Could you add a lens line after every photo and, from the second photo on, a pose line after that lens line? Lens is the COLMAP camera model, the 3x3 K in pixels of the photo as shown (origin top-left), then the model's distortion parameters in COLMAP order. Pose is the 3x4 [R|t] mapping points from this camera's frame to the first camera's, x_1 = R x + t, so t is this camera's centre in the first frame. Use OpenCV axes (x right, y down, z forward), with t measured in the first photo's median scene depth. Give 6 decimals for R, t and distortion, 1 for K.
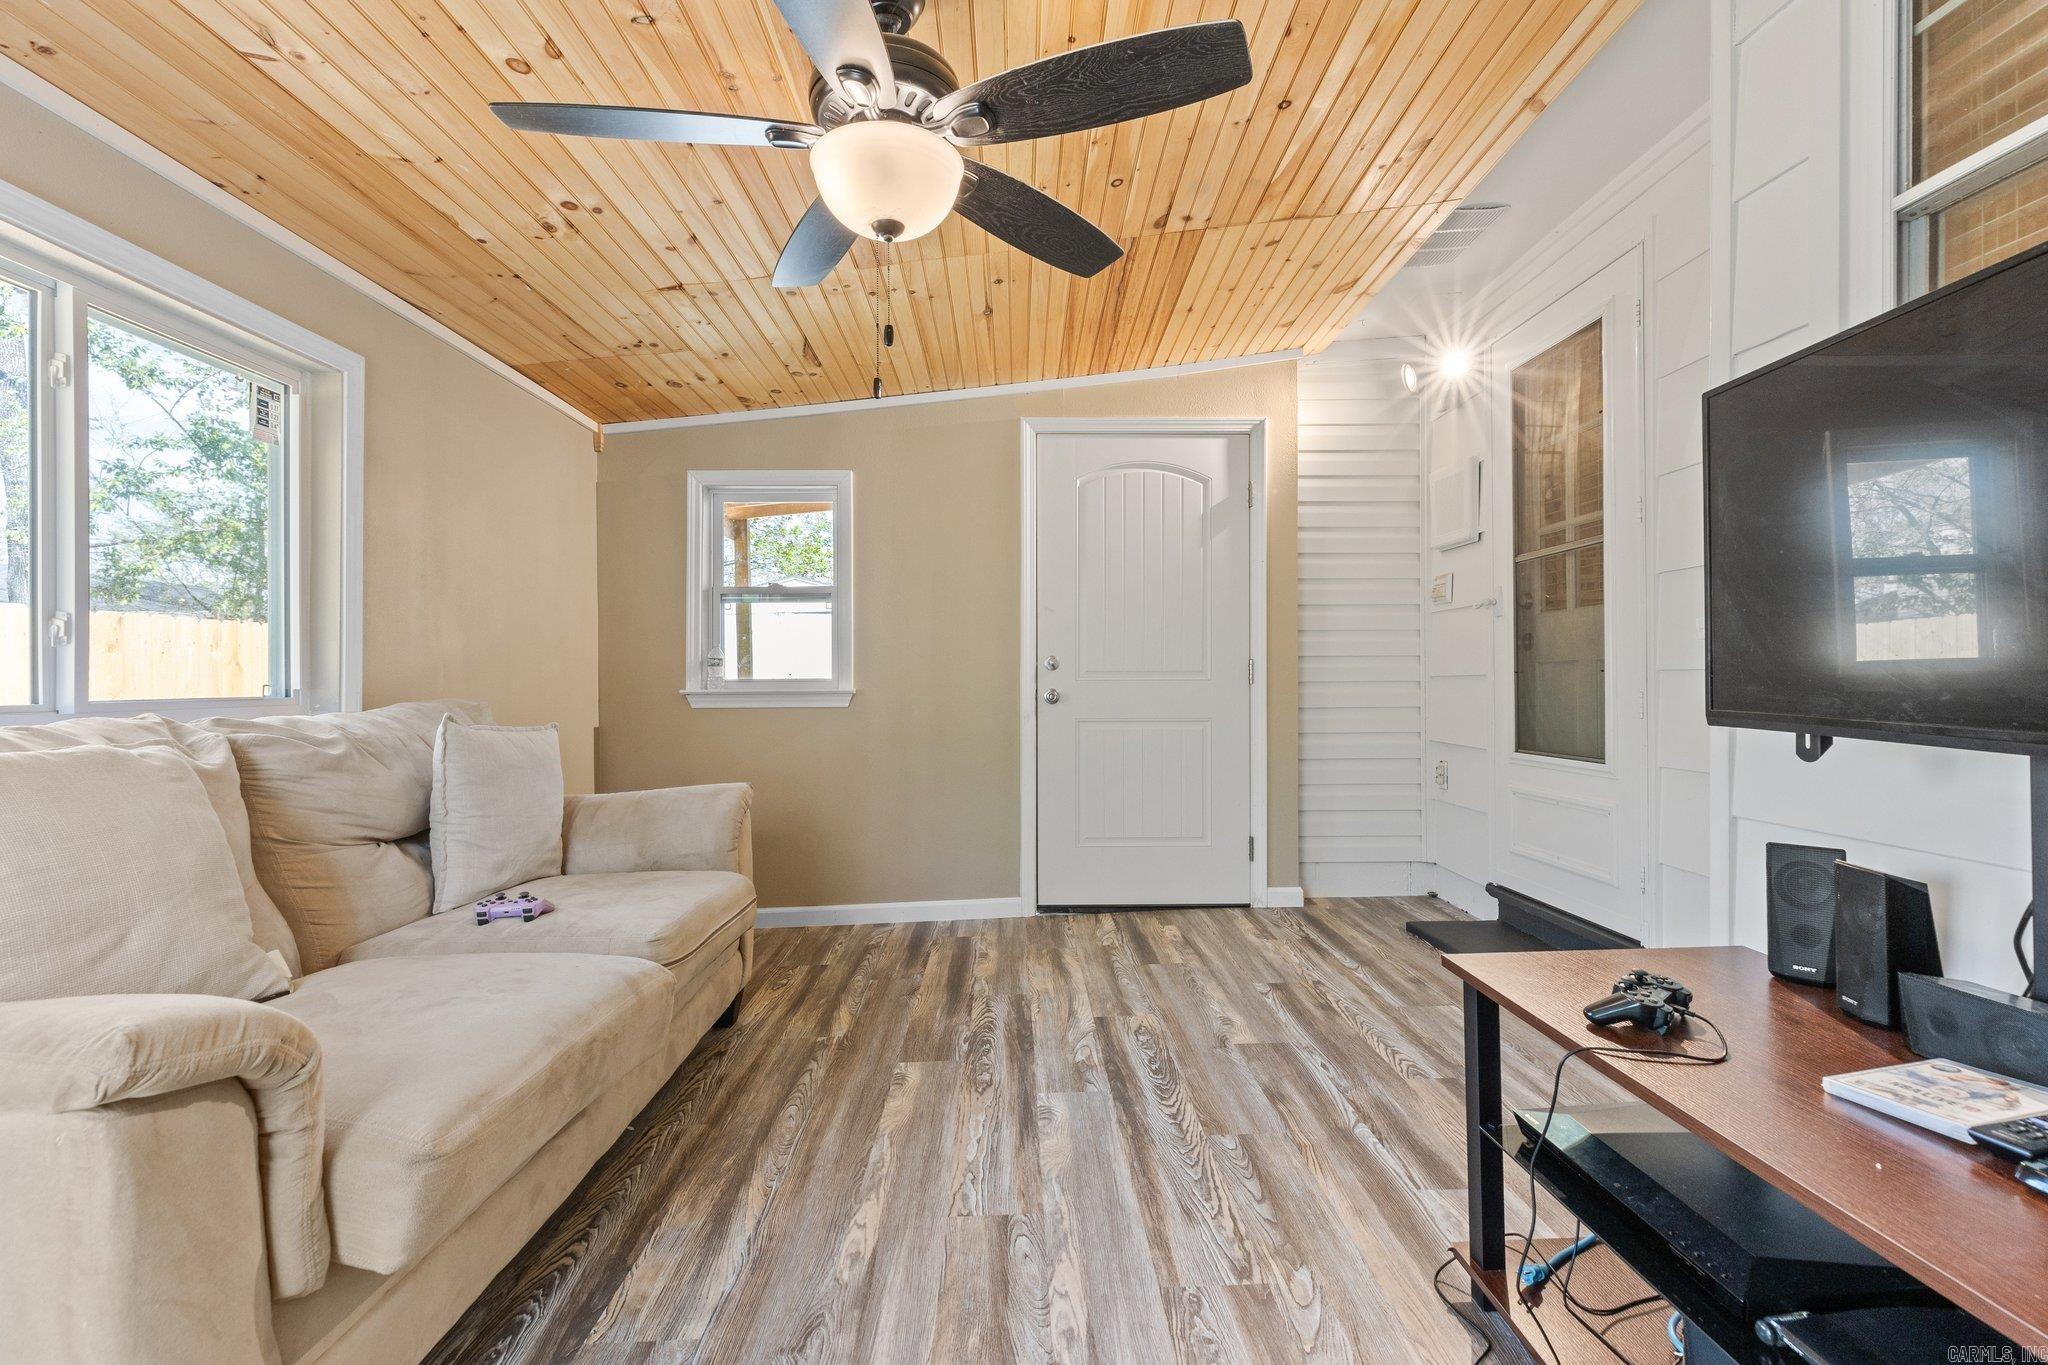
lens RADIAL K [[925.9, 0, 1028.0], [0, 925.9, 682.5], [0, 0, 1]] dist [0.005324, -0.001262]
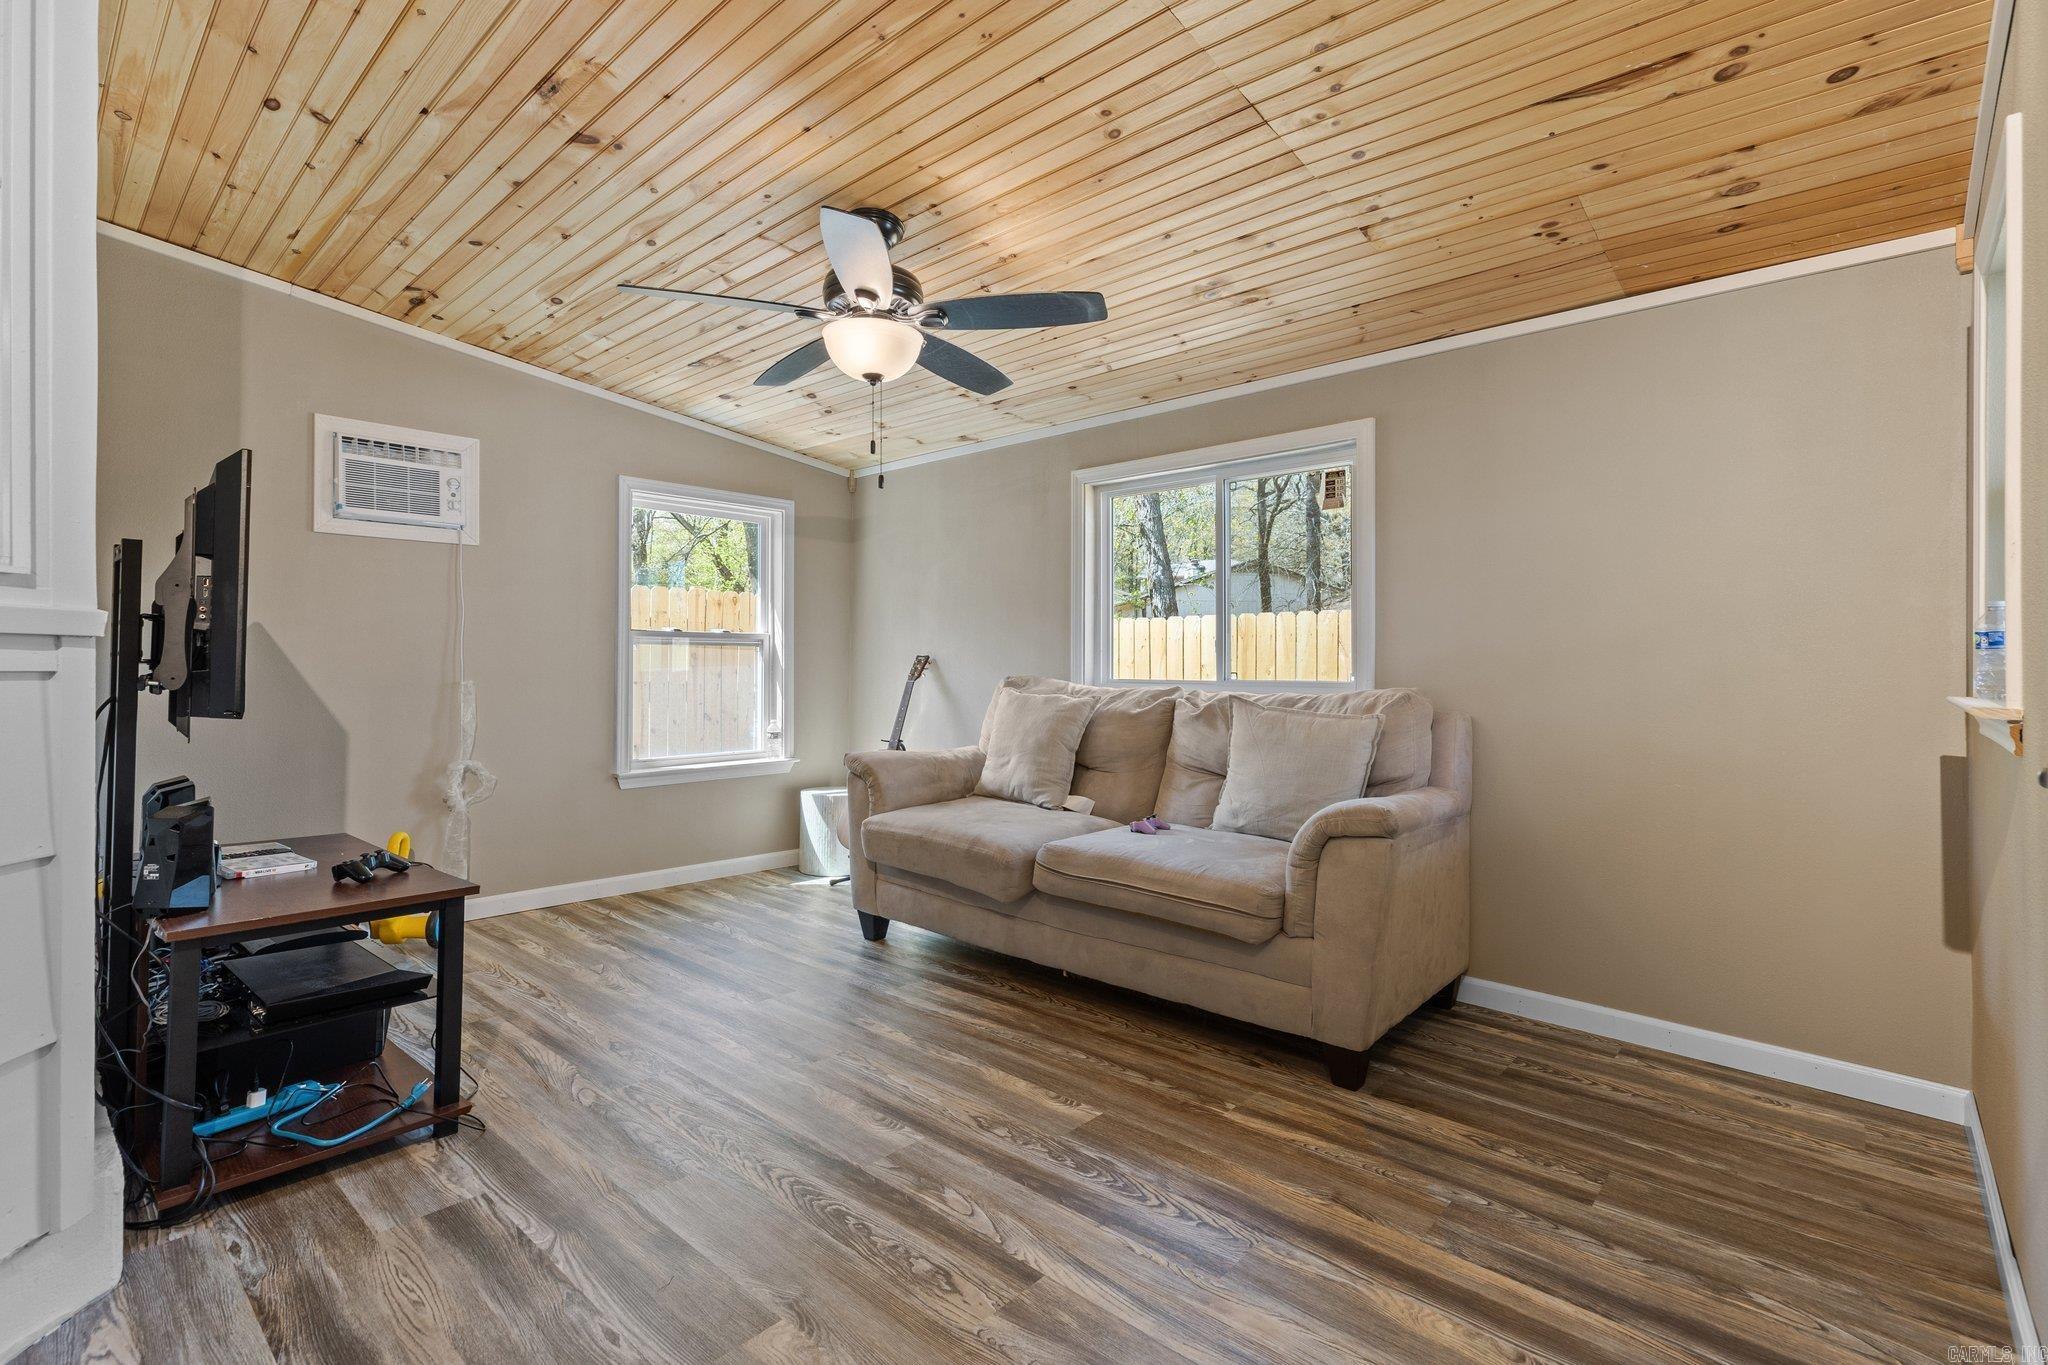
lens RADIAL K [[925.9, 0, 1025.0], [0, 925.9, 664.5], [0, 0, 1]] dist [0.005324, -0.001262]
pose [[-0.675183, 0.005408, -0.737630, 0.568759], [-0.000324, 0.999971, 0.007629, -0.021871], [0.737650, 0.005390, -0.675162, 1.569605]]
